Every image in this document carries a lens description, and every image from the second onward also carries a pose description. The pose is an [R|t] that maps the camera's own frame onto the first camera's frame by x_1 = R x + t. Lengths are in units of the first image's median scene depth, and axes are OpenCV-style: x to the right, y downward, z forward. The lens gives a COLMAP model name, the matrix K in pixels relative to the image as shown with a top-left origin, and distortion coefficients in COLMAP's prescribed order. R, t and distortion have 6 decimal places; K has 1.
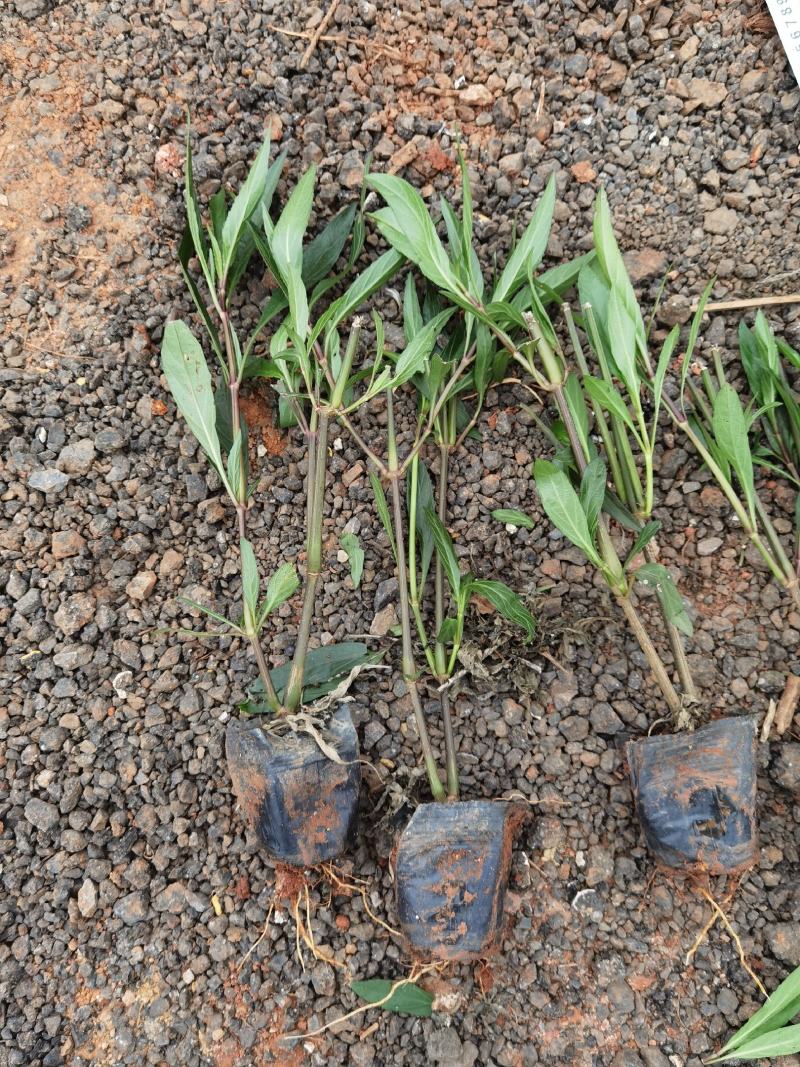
lens RADIAL K [[855.0, 0, 400.0], [0, 855.0, 533.5], [0, 0, 1]] dist [0.027795, -0.059881]
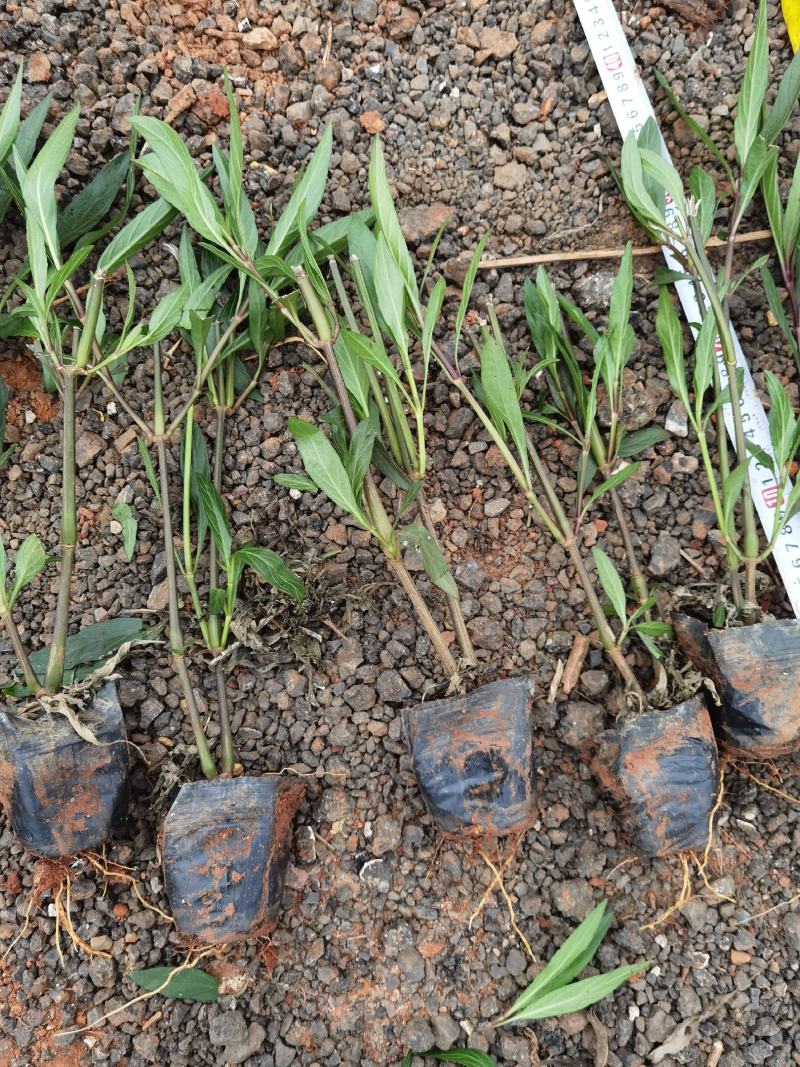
lens RADIAL K [[855.0, 0, 400.0], [0, 855.0, 533.5], [0, 0, 1]] dist [0.027795, -0.059881]
pose [[0.994105, -0.026611, 0.105101, 0.144930], [0.023712, 0.999306, 0.028733, 0.014023], [-0.105793, -0.026072, 0.994046, 0.030495]]
